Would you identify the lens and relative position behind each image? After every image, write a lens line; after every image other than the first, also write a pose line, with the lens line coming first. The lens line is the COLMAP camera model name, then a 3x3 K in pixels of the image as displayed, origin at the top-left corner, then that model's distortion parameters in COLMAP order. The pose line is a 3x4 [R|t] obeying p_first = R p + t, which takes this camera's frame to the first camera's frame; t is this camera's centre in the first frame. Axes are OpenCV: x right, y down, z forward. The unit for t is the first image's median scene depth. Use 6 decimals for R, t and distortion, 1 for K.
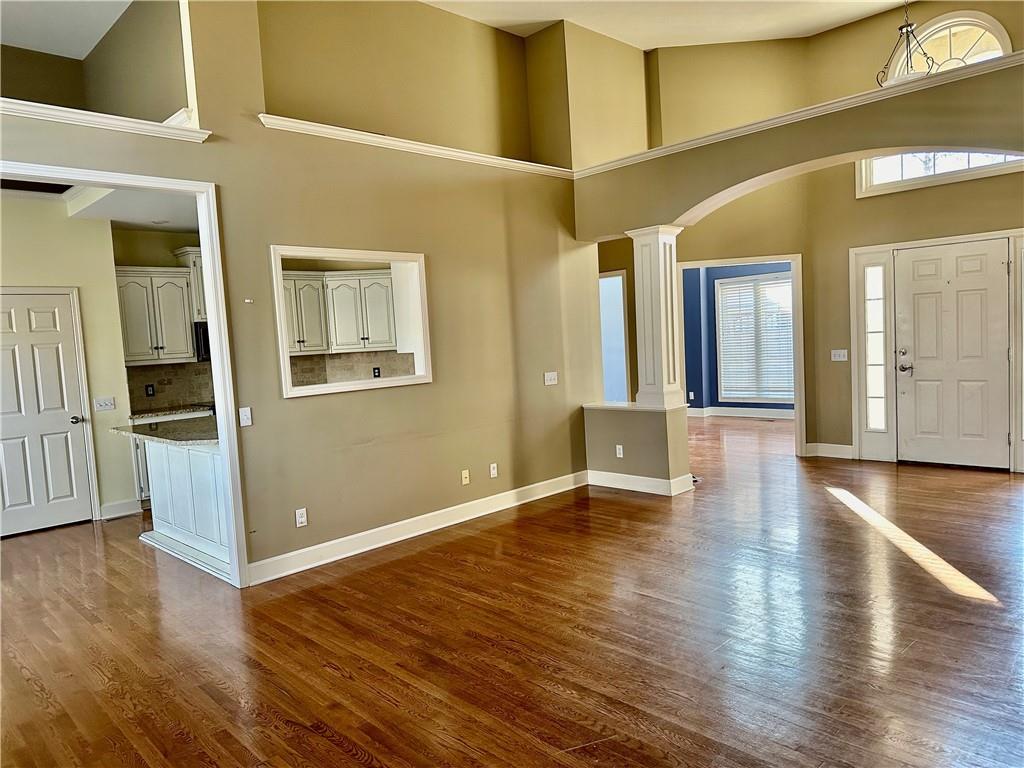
lens RADIAL K [[716.1, 0, 498.0], [0, 716.1, 385.4], [0, 0, 1]] dist [0.023748, -0.031517]
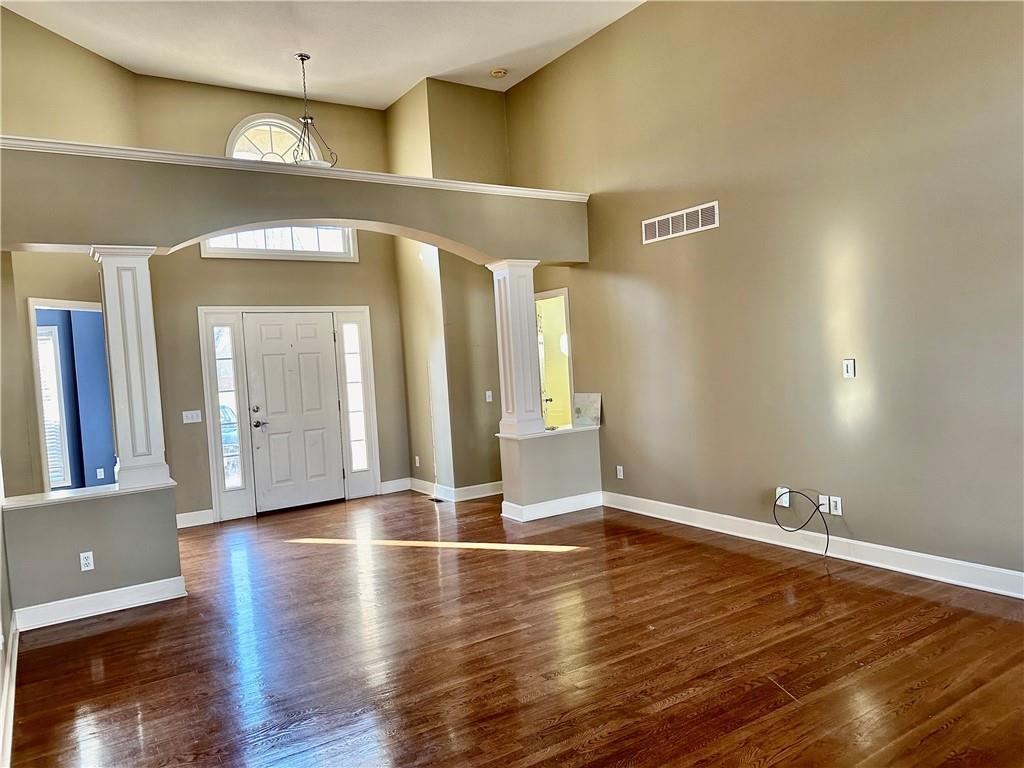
lens RADIAL K [[716.1, 0, 519.1], [0, 716.1, 393.7], [0, 0, 1]] dist [0.023748, -0.031517]
pose [[0.146338, -0.000942, 0.989234, -0.540798], [0.122523, 0.992317, -0.017180, -0.004098], [-0.981618, 0.123718, 0.145329, 0.589381]]
